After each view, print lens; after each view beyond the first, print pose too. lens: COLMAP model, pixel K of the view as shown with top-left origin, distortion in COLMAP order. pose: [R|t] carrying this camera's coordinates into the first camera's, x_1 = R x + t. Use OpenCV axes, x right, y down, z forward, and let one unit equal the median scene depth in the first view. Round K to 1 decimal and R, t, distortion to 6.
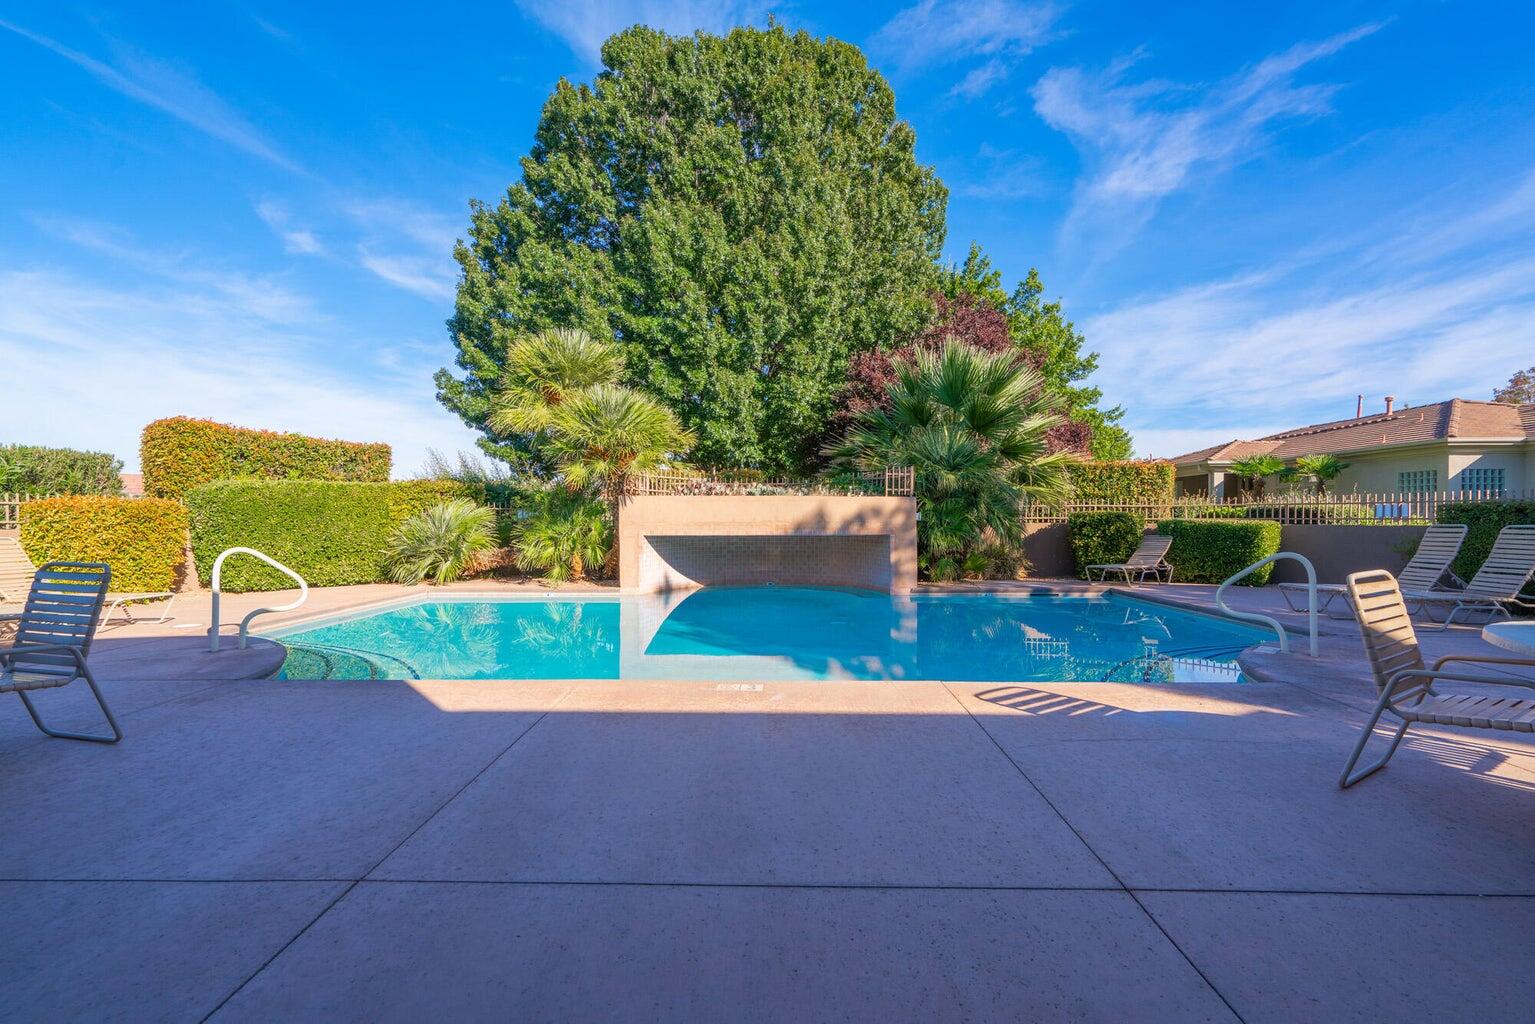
lens RADIAL K [[696.4, 0, 767.1], [0, 696.4, 545.2], [0, 0, 1]] dist [-0.000246, 0.000046]
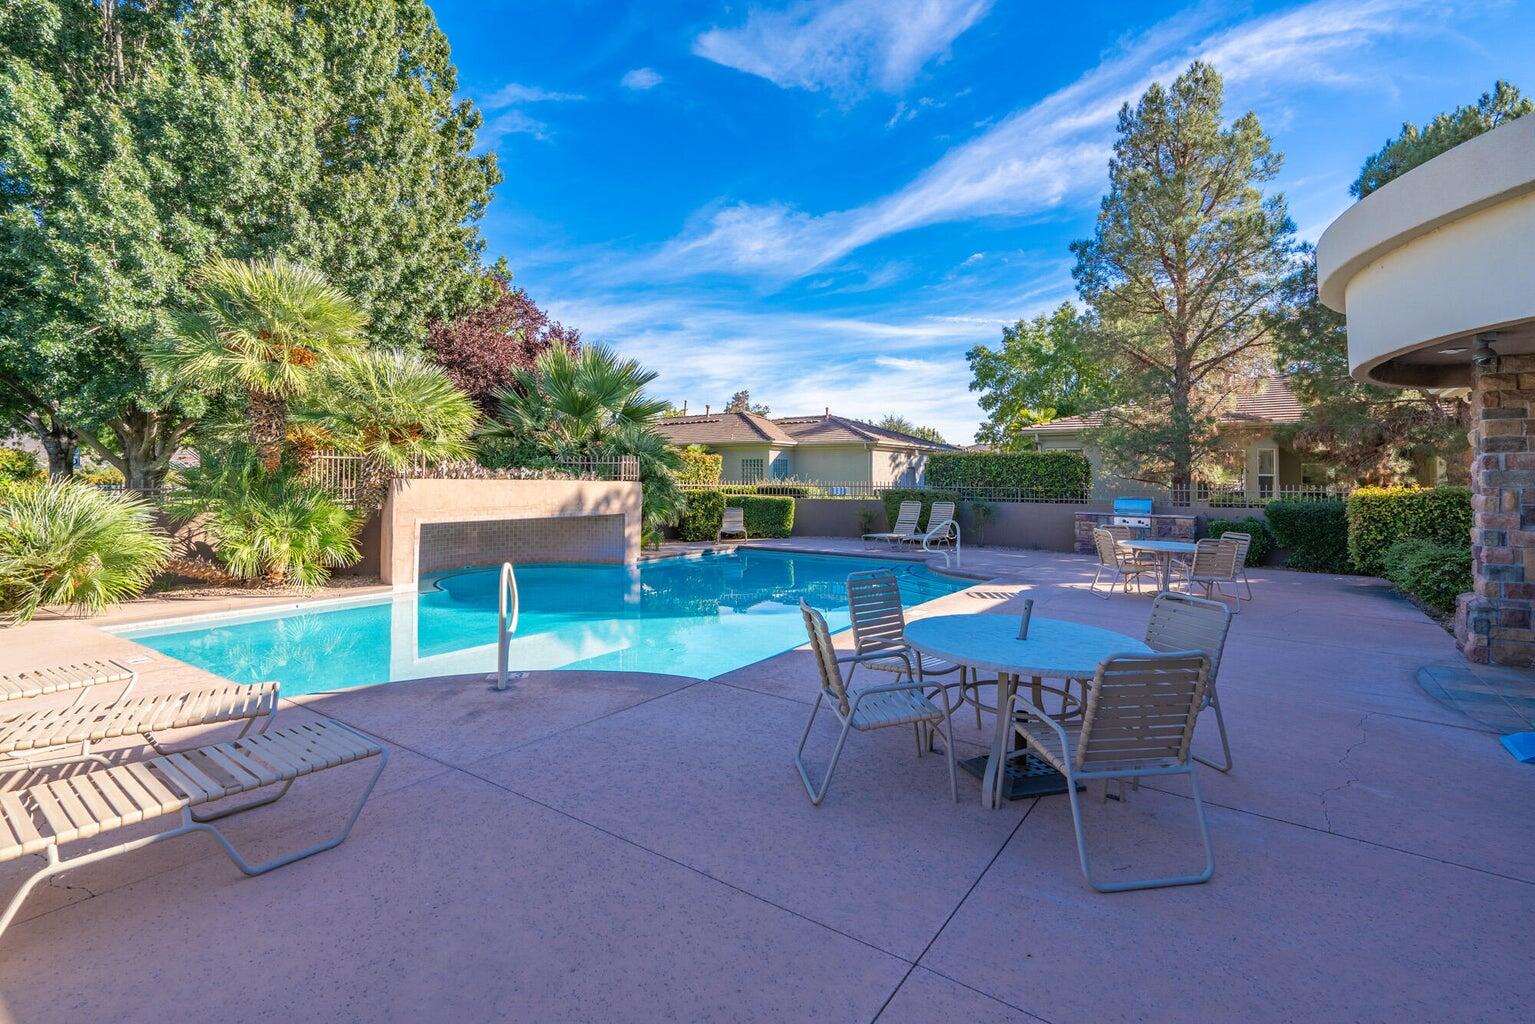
lens RADIAL K [[709.9, 0, 769.8], [0, 709.9, 495.1], [0, 0, 1]] dist [-0.001178, 0.000044]
pose [[0.552088, -0.013199, 0.833681, -0.681255], [0.023649, 0.999720, 0.000166, -0.040077], [-0.833450, 0.019624, 0.552246, 0.131574]]
